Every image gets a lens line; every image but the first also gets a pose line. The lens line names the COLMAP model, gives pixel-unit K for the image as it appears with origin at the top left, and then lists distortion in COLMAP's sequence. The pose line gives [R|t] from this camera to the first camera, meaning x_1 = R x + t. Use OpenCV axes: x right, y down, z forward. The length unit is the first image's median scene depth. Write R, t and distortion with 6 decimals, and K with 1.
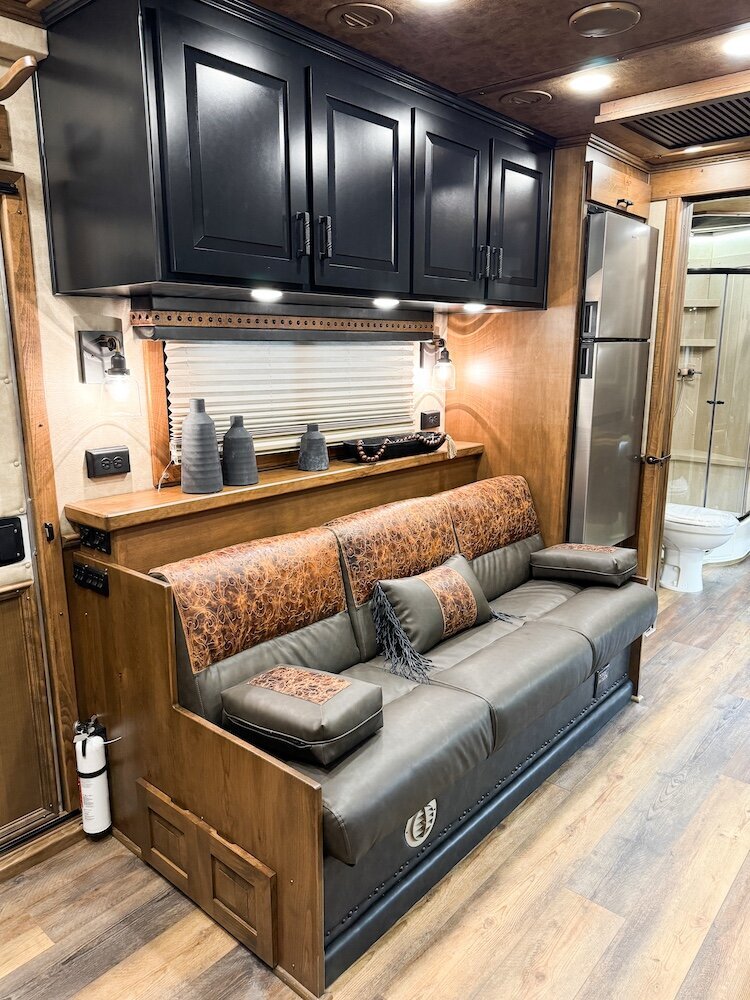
lens RADIAL K [[714.4, 0, 380.9], [0, 714.4, 501.8], [0, 0, 1]] dist [0.145033, -0.235413]
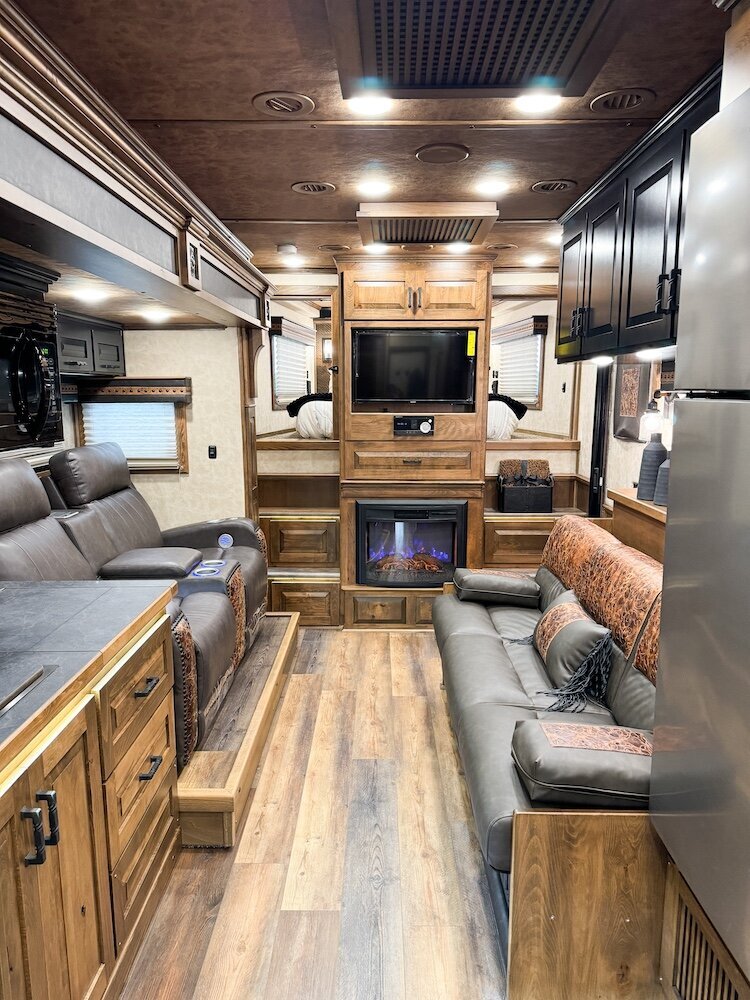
lens RADIAL K [[714.4, 0, 380.9], [0, 714.4, 501.8], [0, 0, 1]] dist [0.145033, -0.235413]
pose [[-0.764059, 0.101861, -0.637054, 1.089306], [-0.138743, 0.938408, 0.316449, -0.399375], [0.630050, 0.330173, -0.702867, 1.739425]]
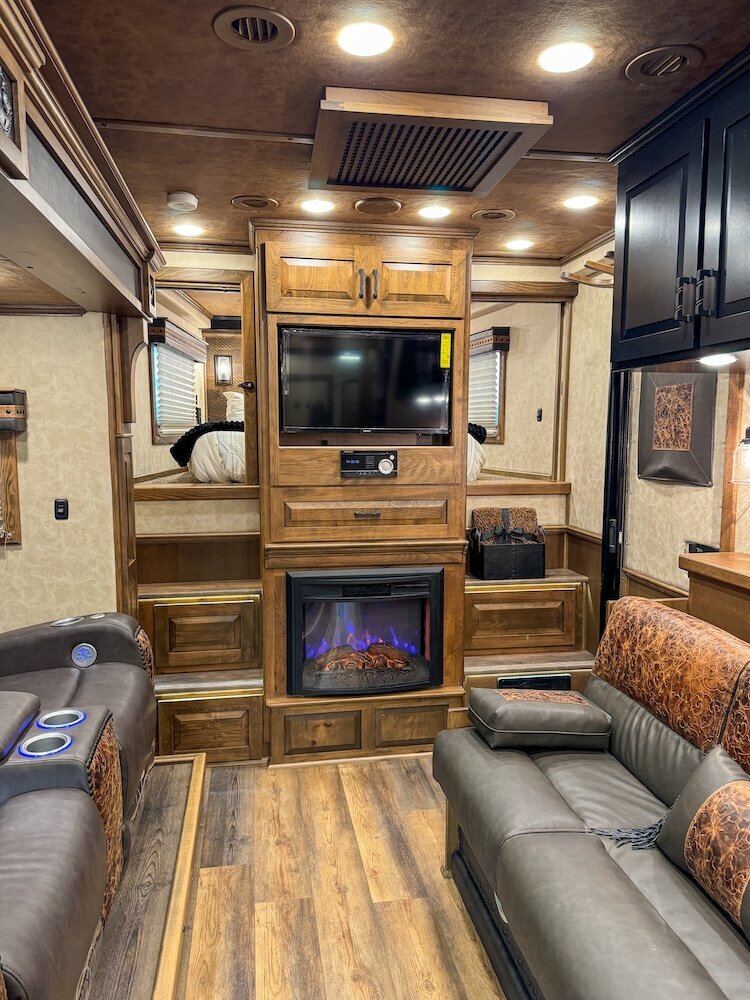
lens RADIAL K [[714.4, 0, 380.9], [0, 714.4, 501.8], [0, 0, 1]] dist [0.145033, -0.235413]
pose [[-0.639421, 0.080405, -0.764641, 0.793438], [-0.166578, 0.956407, 0.239869, -0.250307], [0.750595, 0.280750, -0.598153, 1.204723]]
